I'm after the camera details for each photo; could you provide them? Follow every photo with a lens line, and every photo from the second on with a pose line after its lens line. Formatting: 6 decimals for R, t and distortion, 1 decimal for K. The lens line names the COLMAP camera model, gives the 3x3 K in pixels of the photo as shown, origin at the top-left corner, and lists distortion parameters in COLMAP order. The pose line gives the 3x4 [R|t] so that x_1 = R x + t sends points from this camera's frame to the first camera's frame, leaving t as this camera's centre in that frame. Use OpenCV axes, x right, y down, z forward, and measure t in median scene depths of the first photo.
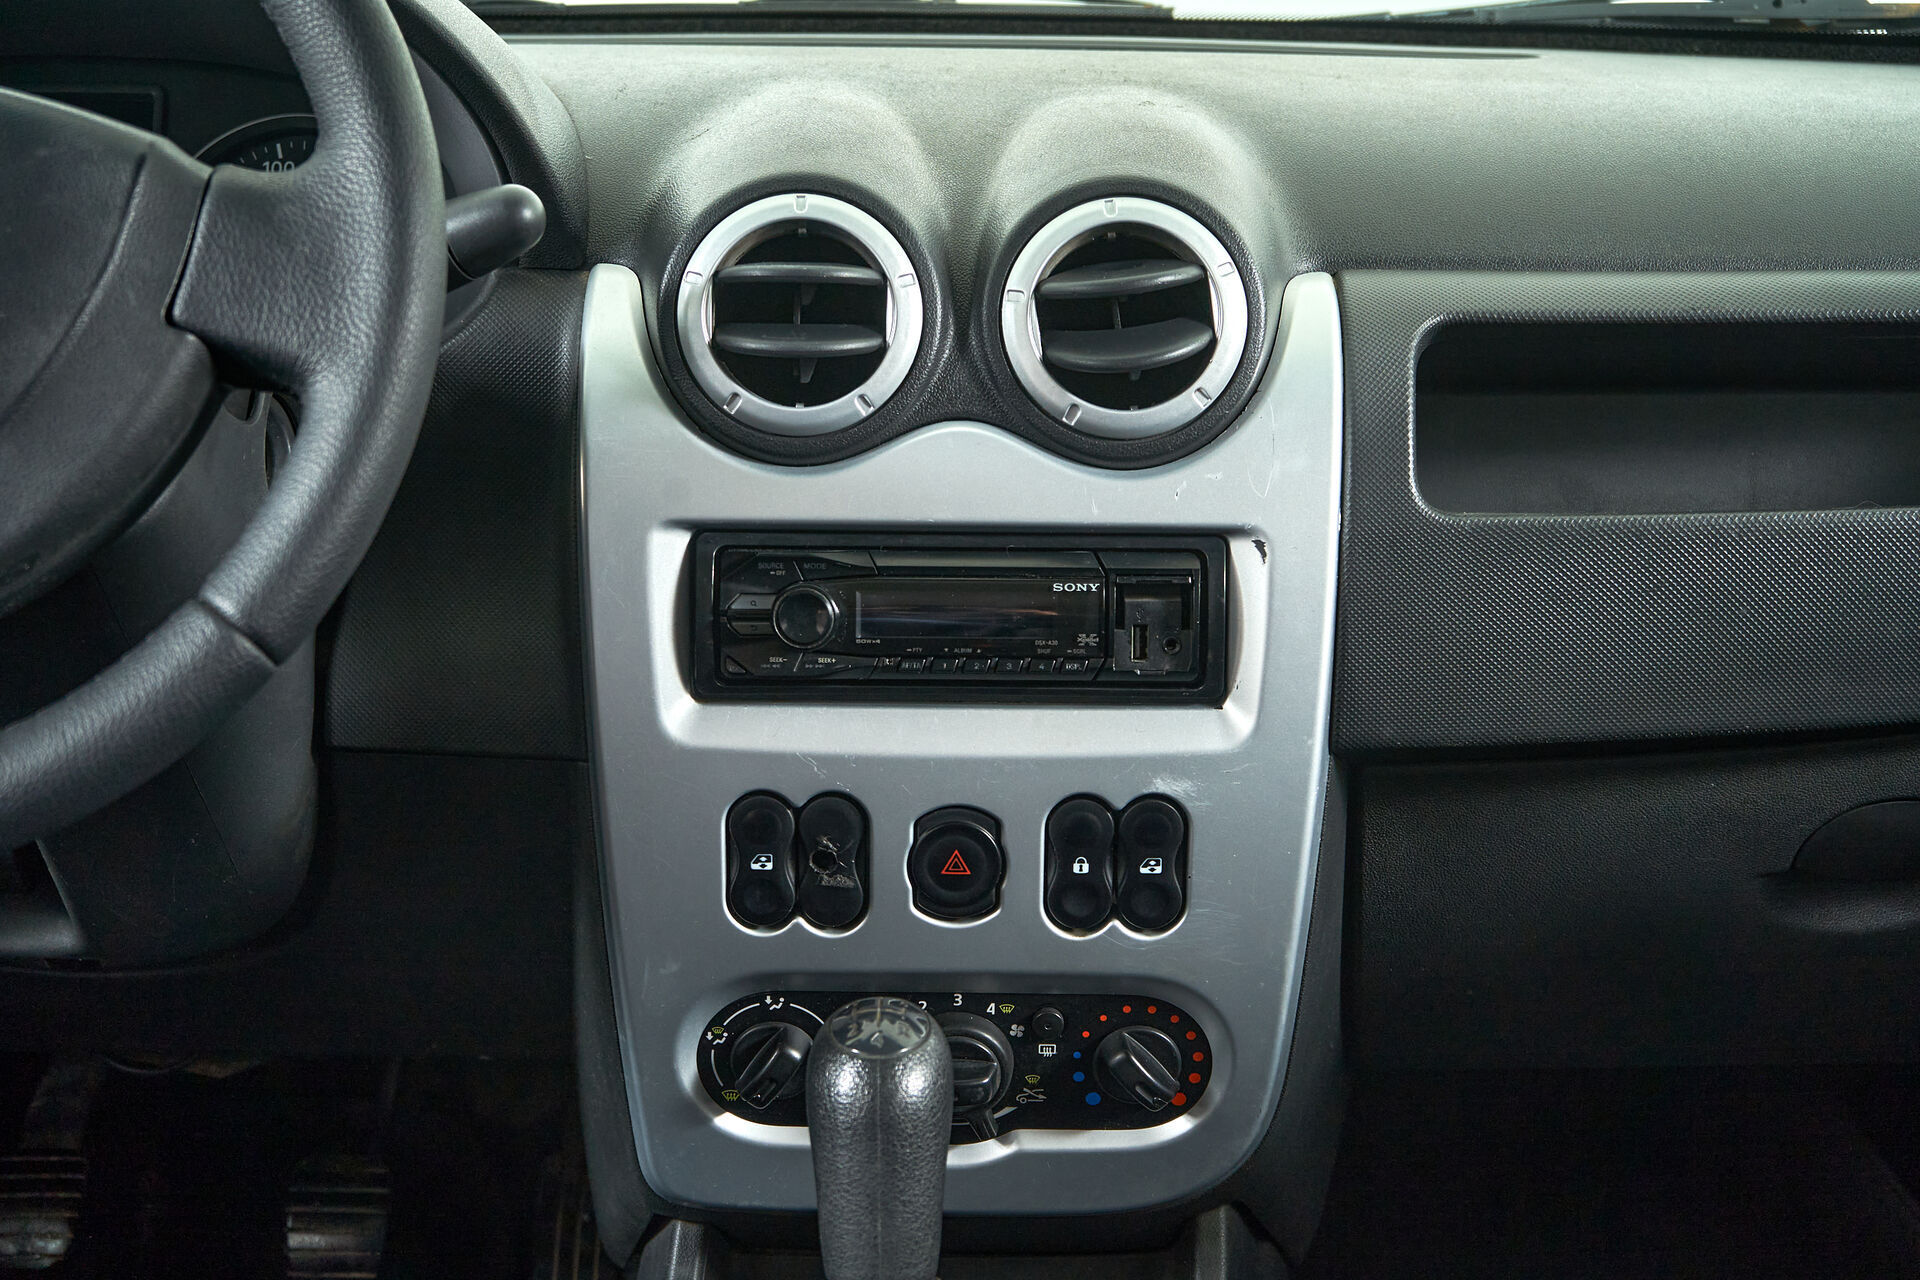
lens RADIAL K [[3093.3, 0, 960.0], [0, 3093.3, 640.0], [0, 0, 1]] dist [-0.010546, 0.149828]
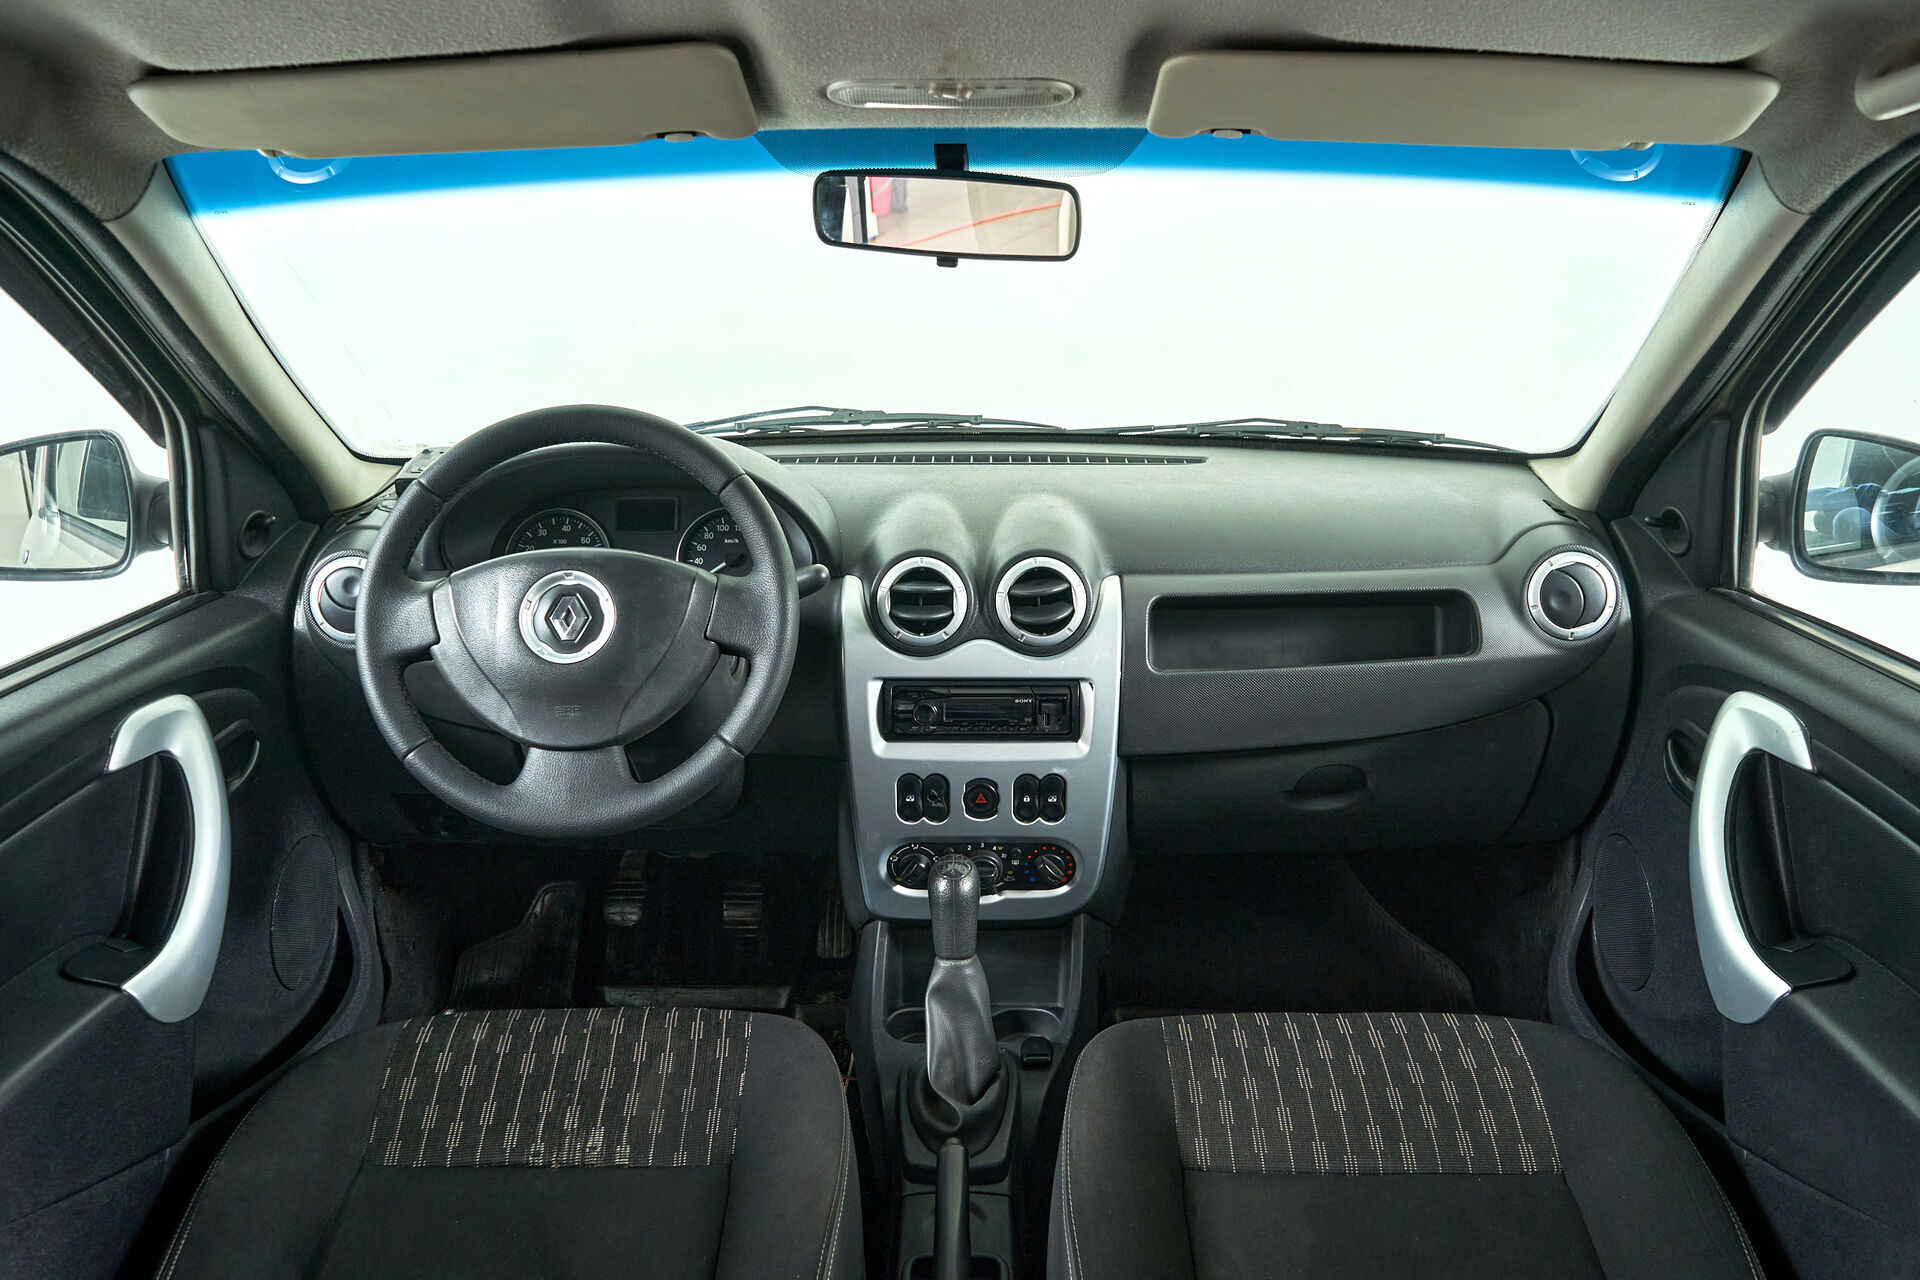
lens RADIAL K [[1565.2, 0, 966.7], [0, 1565.2, 628.7], [0, 0, 1]] dist [0.006378, -0.004543]
pose [[0.999827, -0.008303, -0.016649, 0.010361], [0.009393, 0.997743, 0.066488, -0.170248], [0.016060, -0.066633, 0.997648, -0.372722]]
